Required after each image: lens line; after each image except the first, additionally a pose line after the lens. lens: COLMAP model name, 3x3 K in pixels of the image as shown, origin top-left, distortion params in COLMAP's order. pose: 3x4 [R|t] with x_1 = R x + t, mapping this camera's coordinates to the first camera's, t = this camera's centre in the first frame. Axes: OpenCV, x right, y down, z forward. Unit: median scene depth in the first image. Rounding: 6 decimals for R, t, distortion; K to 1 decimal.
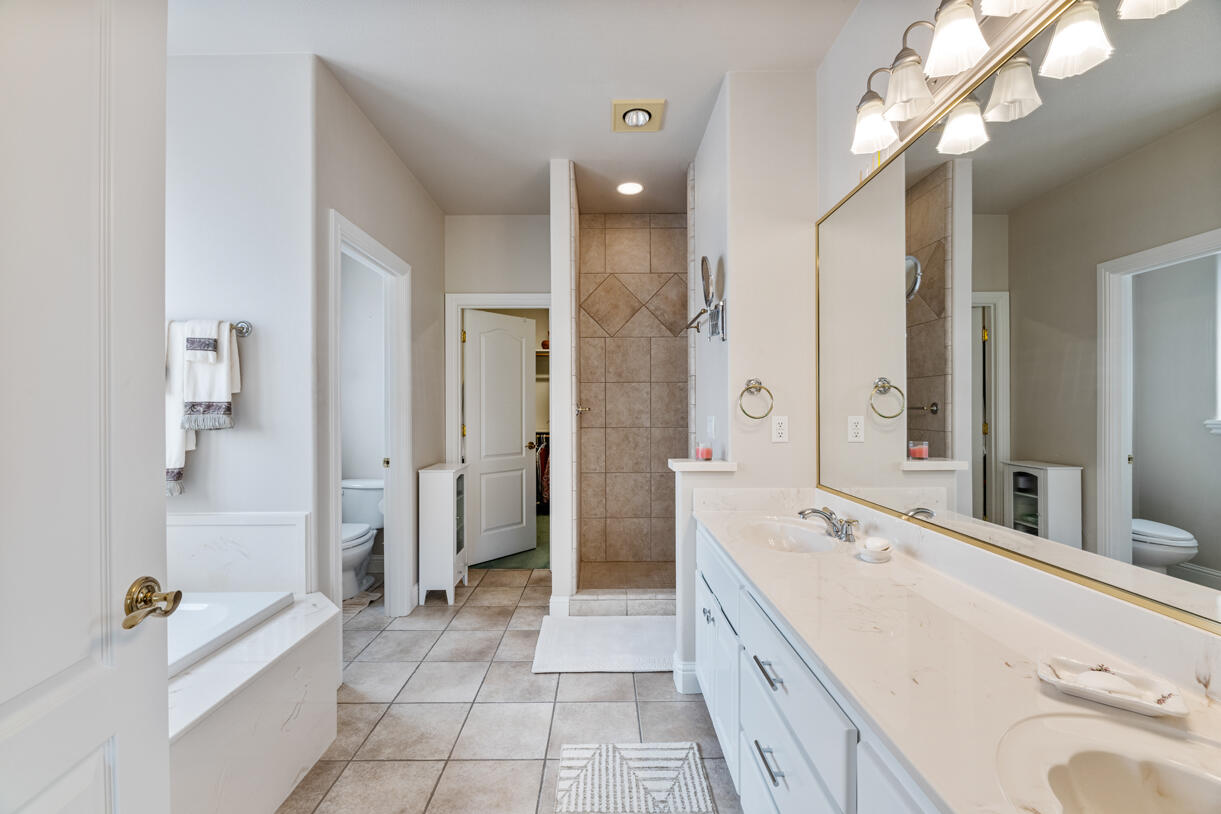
lens RADIAL K [[495.2, 0, 607.0], [0, 495.2, 410.7], [0, 0, 1]] dist [-0.000600, -0.002575]
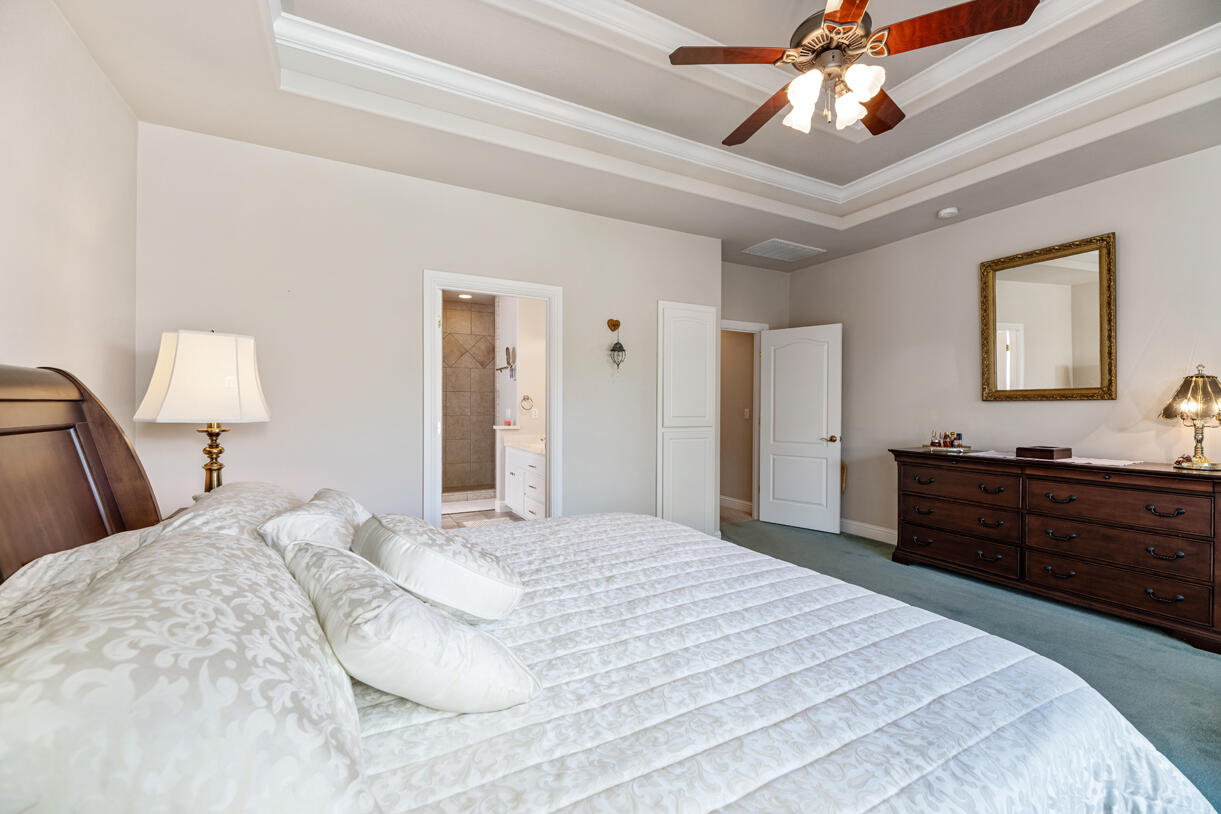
lens RADIAL K [[495.2, 0, 609.5], [0, 495.2, 405.7], [0, 0, 1]] dist [-0.000600, -0.002575]
pose [[0.886707, 0.007387, 0.462273, -0.381243], [-0.005526, 0.999970, -0.005378, 0.004720], [-0.462299, 0.002214, 0.886721, -1.118764]]
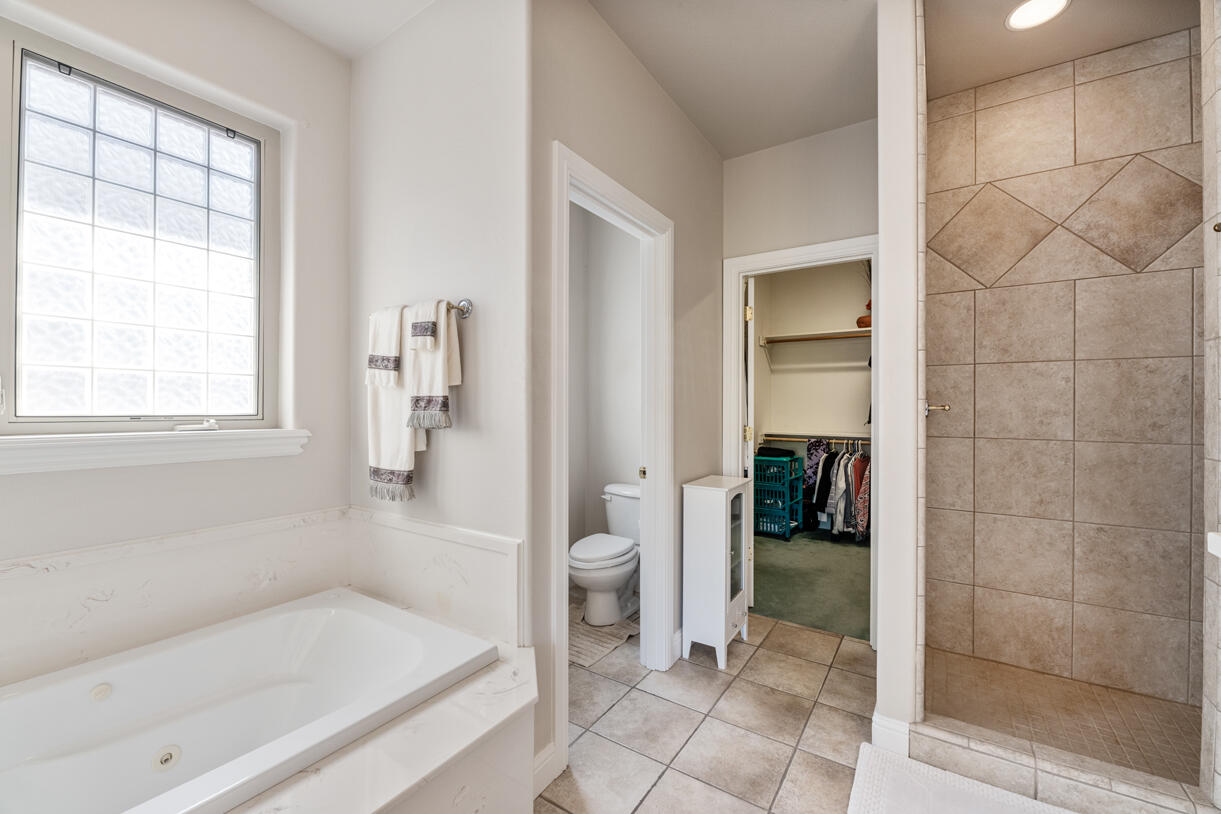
lens RADIAL K [[495.2, 0, 606.3], [0, 495.2, 406.5], [0, 0, 1]] dist [-0.000600, -0.002575]
pose [[0.827961, 0.006612, -0.560746, -0.044512], [-0.007237, 0.999973, 0.001105, -0.001862], [0.560738, 0.003143, 0.827987, 0.285700]]
